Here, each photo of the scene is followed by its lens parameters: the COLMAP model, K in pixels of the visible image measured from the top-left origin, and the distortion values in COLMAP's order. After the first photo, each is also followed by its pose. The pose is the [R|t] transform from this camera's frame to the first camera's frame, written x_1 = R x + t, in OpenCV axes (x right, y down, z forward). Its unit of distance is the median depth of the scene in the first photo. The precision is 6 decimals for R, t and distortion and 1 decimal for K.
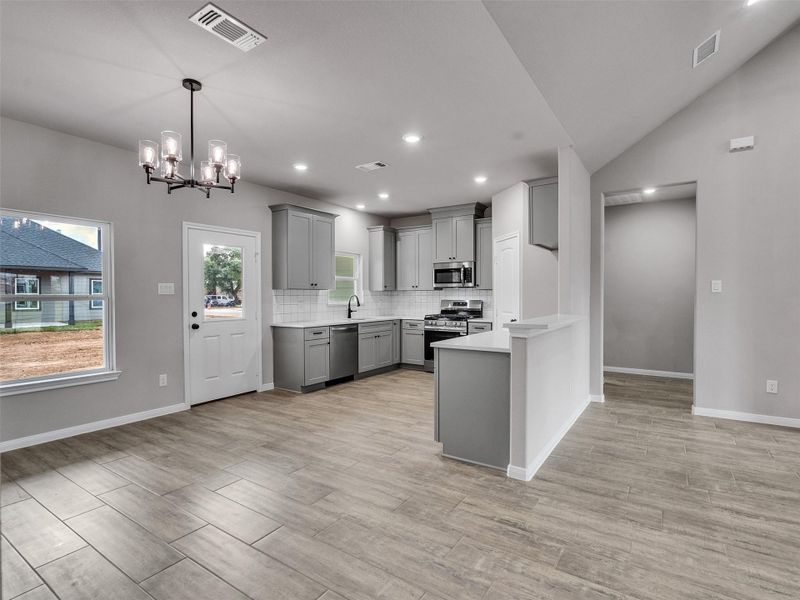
lens RADIAL K [[409.8, 0, 392.9], [0, 409.8, 300.0], [0, 0, 1]] dist [-0.000812, 0.000848]
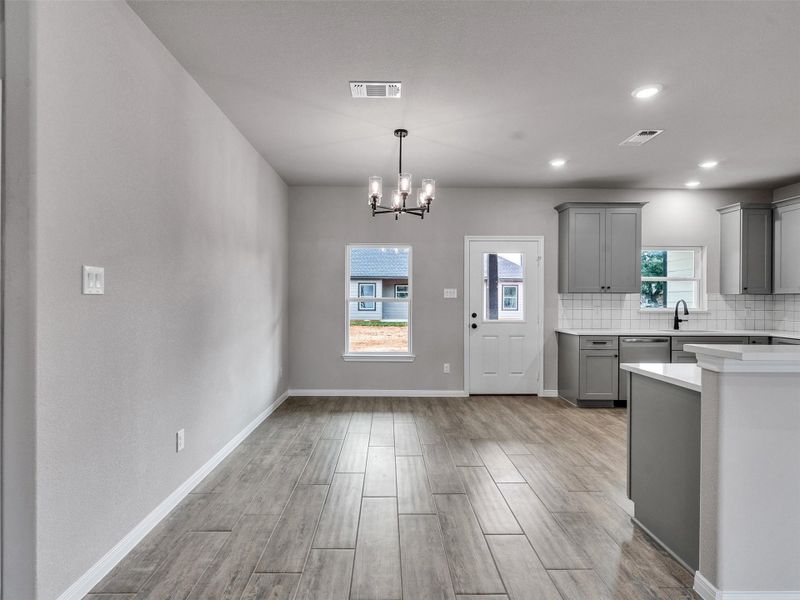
lens RADIAL K [[409.8, 0, 392.9], [0, 409.8, 300.0], [0, 0, 1]] dist [-0.000812, 0.000848]
pose [[0.574016, 0.008164, -0.818803, 0.246508], [-0.016268, 0.999867, -0.001436, -0.002173], [0.818682, 0.014145, 0.574073, 0.117089]]
